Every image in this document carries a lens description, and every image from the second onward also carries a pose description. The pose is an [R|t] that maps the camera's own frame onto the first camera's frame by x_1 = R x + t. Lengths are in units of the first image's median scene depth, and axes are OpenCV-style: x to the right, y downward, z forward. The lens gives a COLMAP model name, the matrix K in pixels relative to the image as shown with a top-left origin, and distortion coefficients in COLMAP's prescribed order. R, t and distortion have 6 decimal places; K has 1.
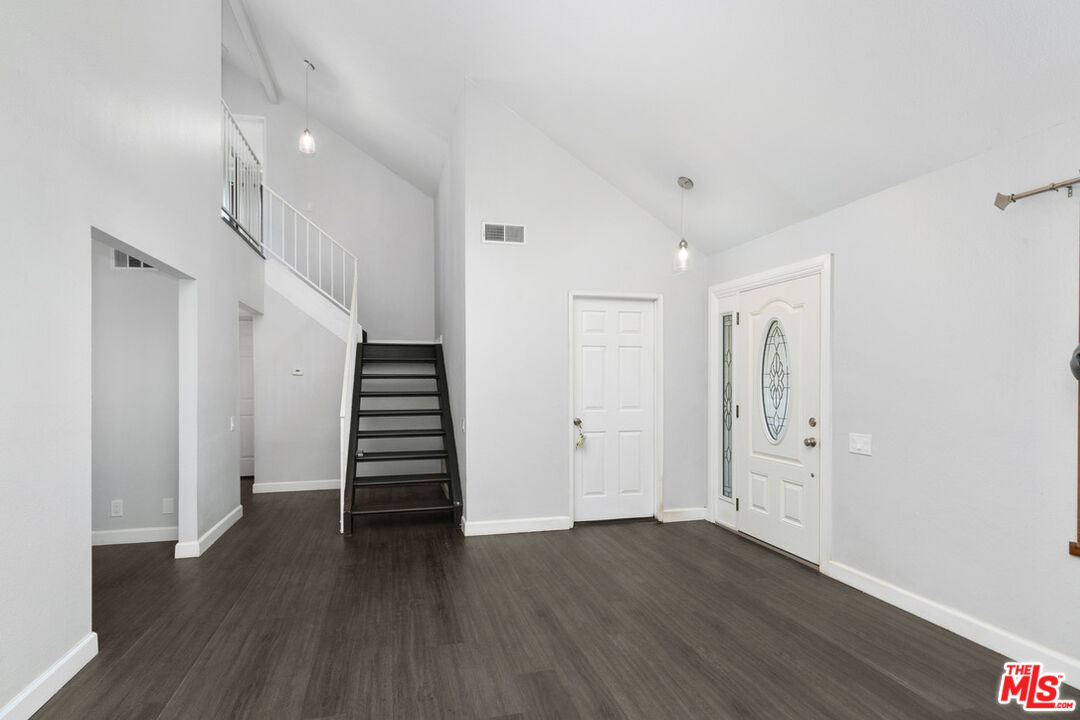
lens RADIAL K [[546.6, 0, 518.5], [0, 546.6, 380.4], [0, 0, 1]] dist [0.002342, 0.000539]
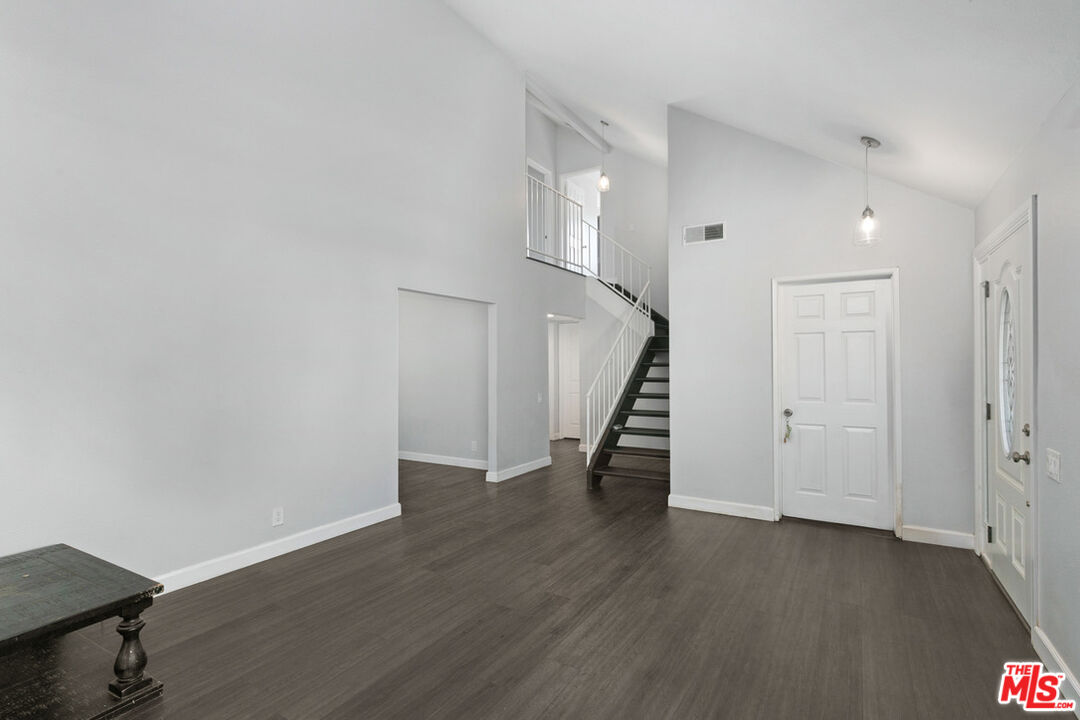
lens RADIAL K [[507.1, 0, 536.9], [0, 507.1, 360.5], [0, 0, 1]] dist [0.001037, 0.000034]
pose [[0.707506, -0.007378, -0.706669, 0.478226], [-0.000736, 0.999937, -0.011176, -0.005954], [0.706707, 0.008427, 0.707456, 0.060680]]
